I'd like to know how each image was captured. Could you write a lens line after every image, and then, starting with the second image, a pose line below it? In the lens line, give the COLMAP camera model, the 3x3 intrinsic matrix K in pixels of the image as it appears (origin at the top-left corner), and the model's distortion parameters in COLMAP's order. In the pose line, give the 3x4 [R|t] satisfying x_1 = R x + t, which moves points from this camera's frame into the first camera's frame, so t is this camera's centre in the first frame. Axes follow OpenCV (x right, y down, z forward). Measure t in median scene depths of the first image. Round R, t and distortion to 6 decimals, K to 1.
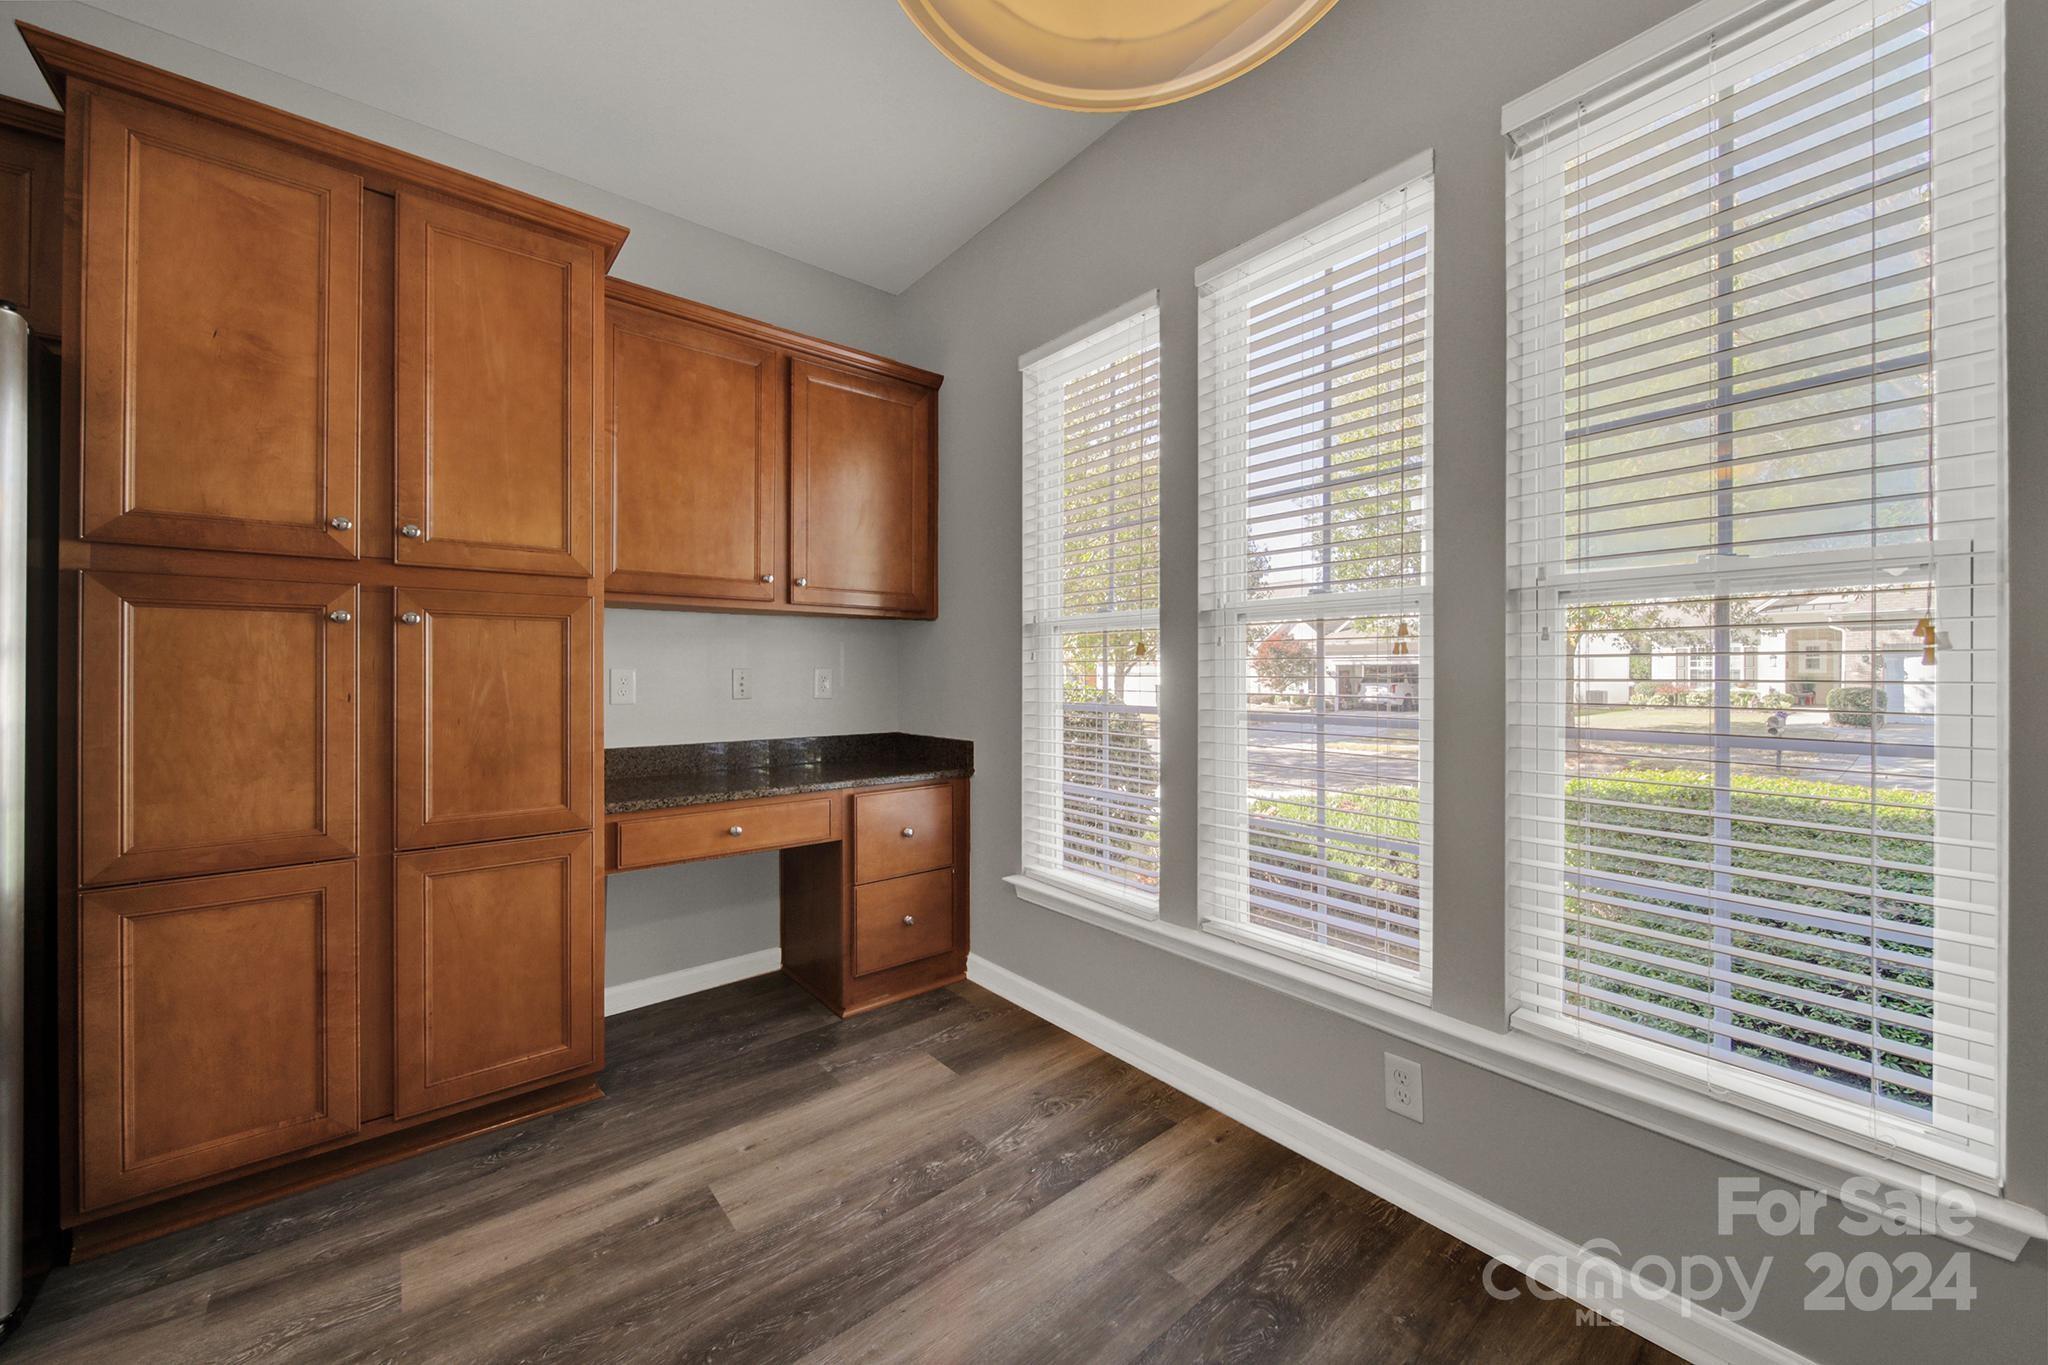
lens RADIAL K [[748.1, 0, 1030.9], [0, 748.1, 671.0], [0, 0, 1]] dist [-0.002904, -0.001206]
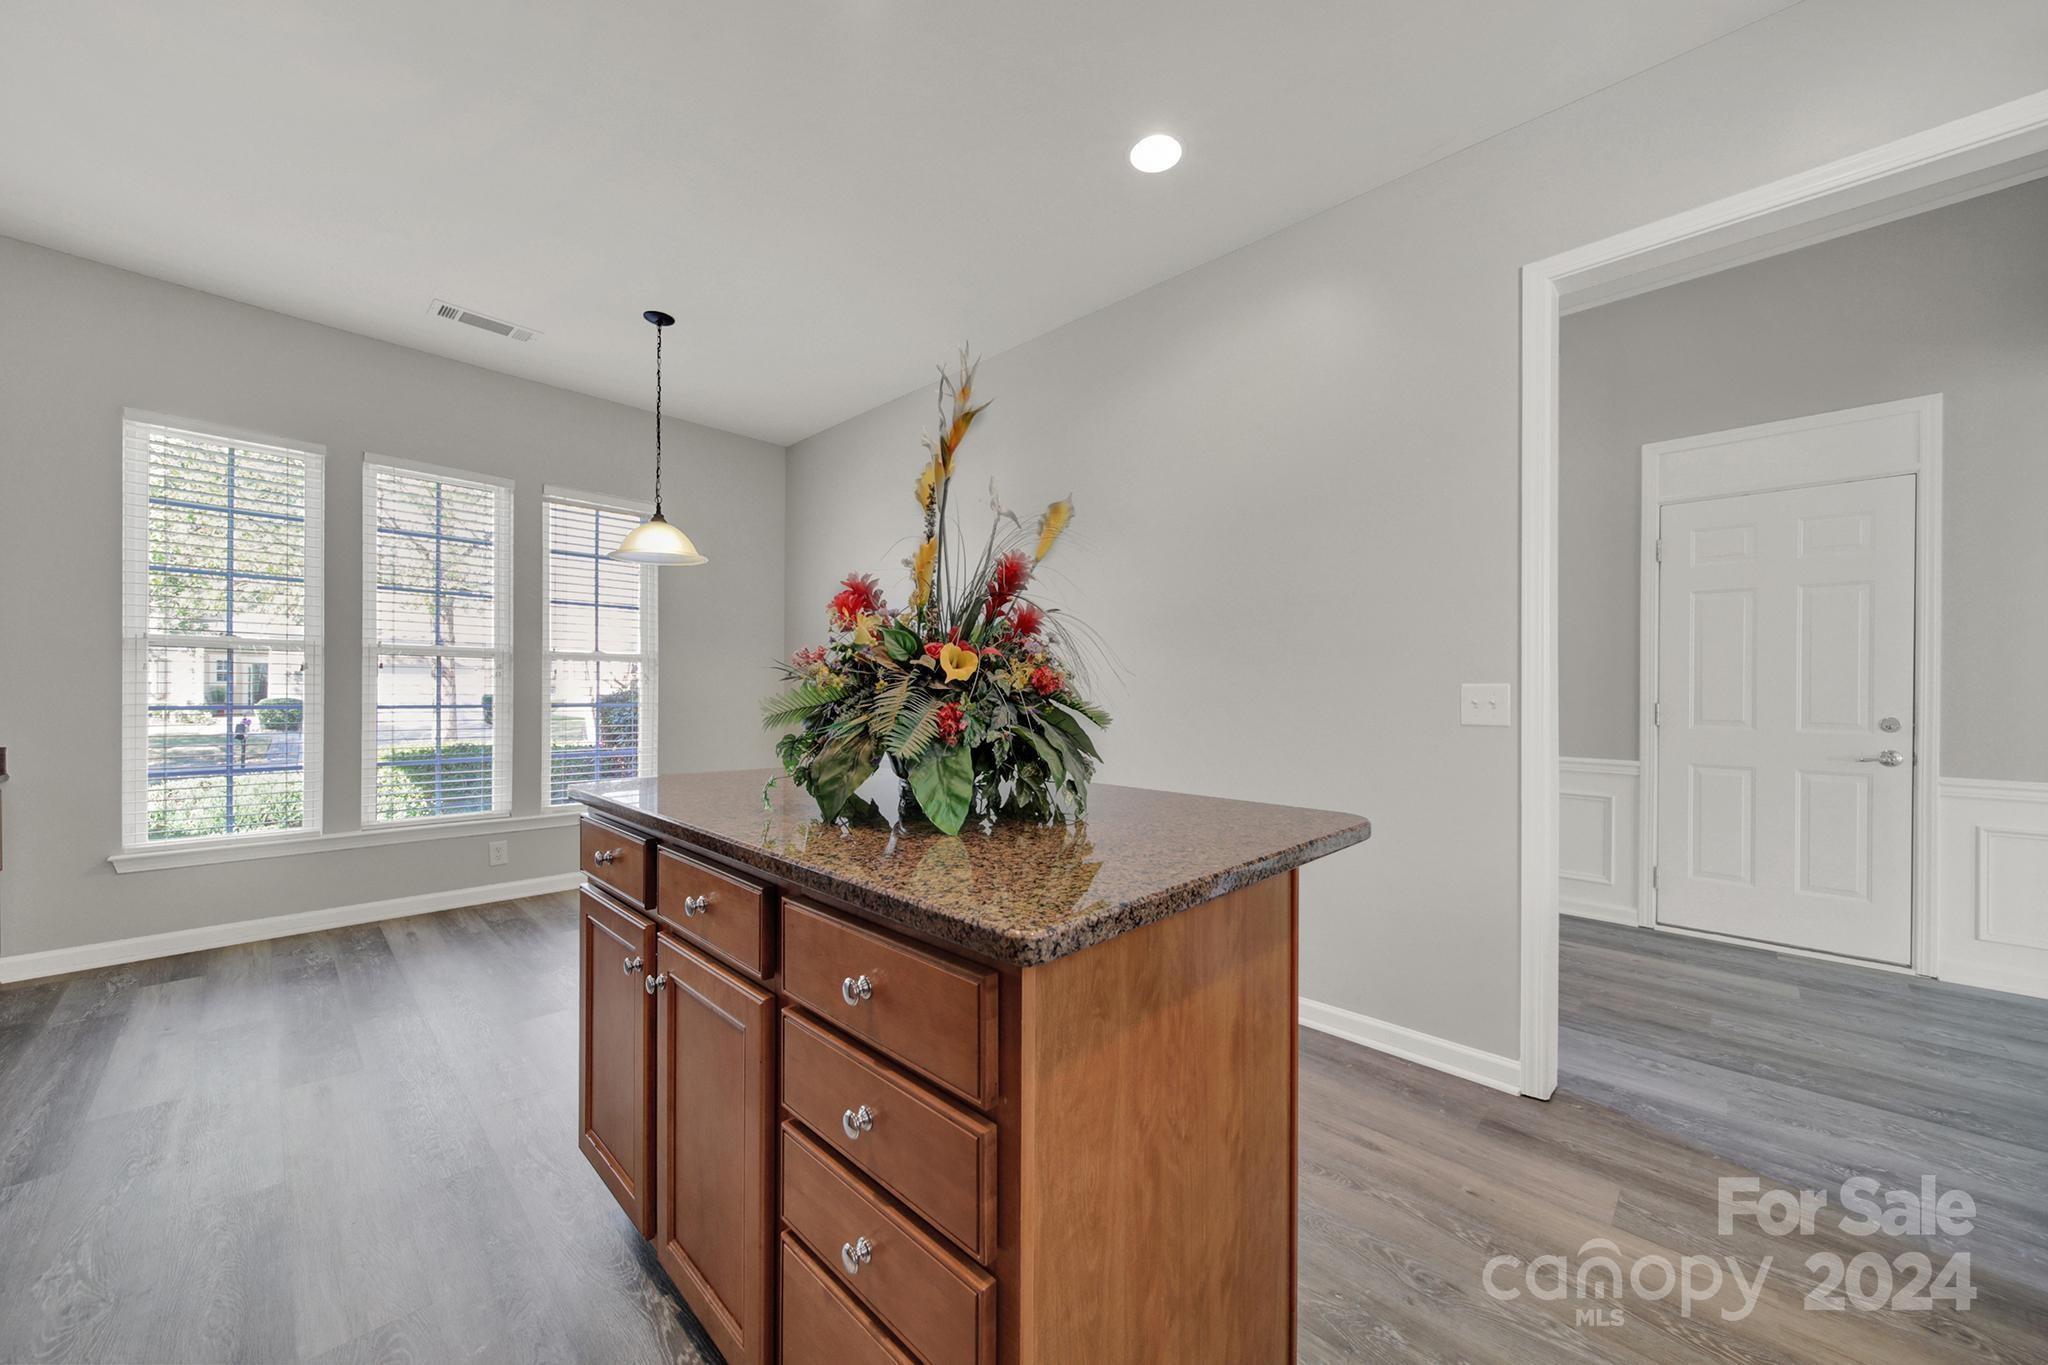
lens RADIAL K [[748.1, 0, 1016.2], [0, 748.1, 690.2], [0, 0, 1]] dist [-0.002904, -0.001206]
pose [[-0.100203, 0.001239, 0.994966, -1.809730], [-0.009610, 0.999951, -0.002213, 0.009575], [-0.994921, -0.009783, -0.100186, -0.379076]]
